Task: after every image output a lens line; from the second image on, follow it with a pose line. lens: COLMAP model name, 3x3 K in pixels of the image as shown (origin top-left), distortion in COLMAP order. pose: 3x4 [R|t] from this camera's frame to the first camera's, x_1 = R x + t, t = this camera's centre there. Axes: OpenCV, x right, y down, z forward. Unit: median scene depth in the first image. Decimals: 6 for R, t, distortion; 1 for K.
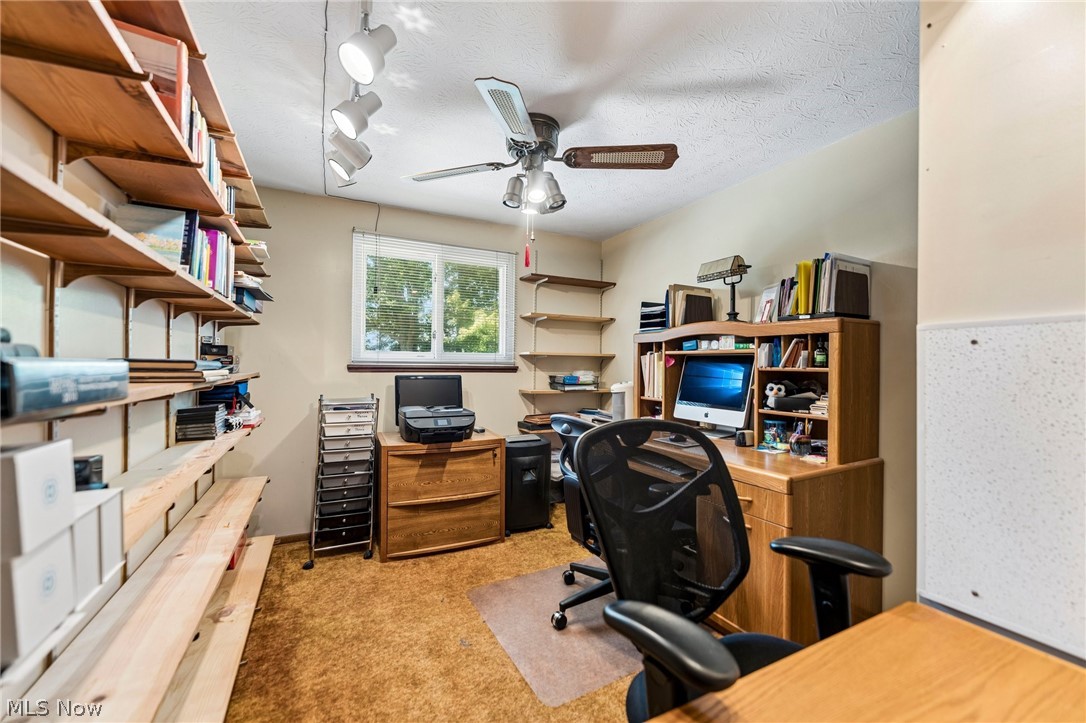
lens RADIAL K [[429.2, 0, 543.0], [0, 429.2, 361.5], [0, 0, 1]] dist [-0.001654, -0.000297]
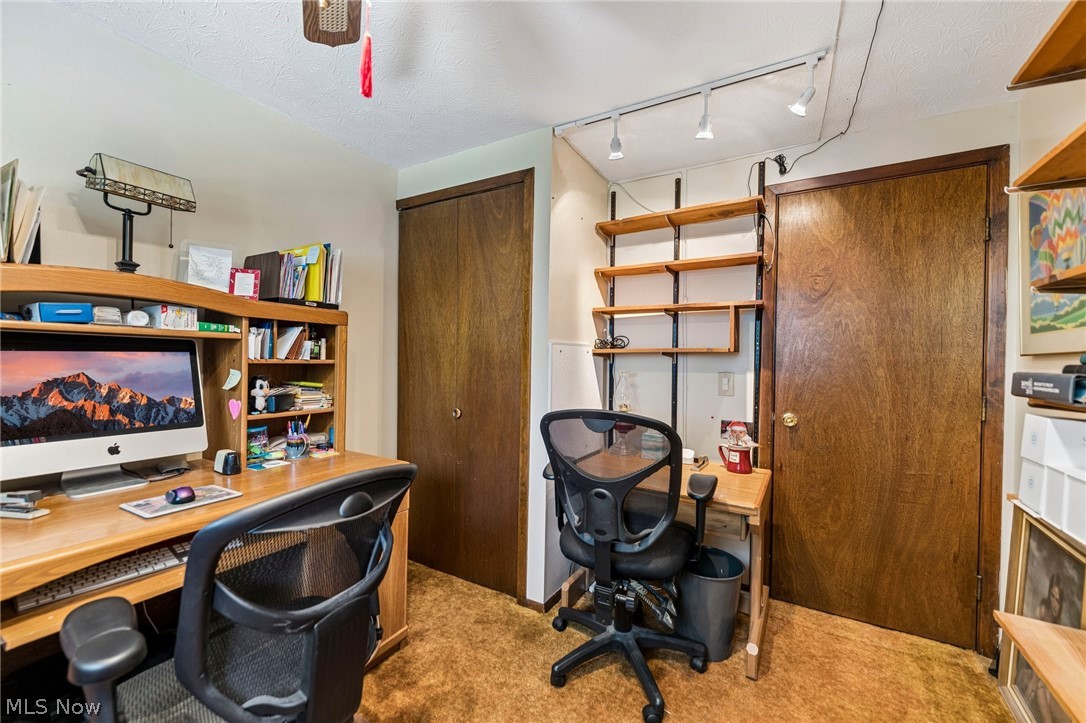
lens RADIAL K [[429.2, 0, 543.0], [0, 429.2, 361.5], [0, 0, 1]] dist [-0.001654, -0.000297]
pose [[-0.543237, -0.017195, 0.839404, -0.391997], [-0.021261, 0.999751, 0.006720, 0.002183], [-0.839310, -0.014196, -0.543467, 0.984288]]
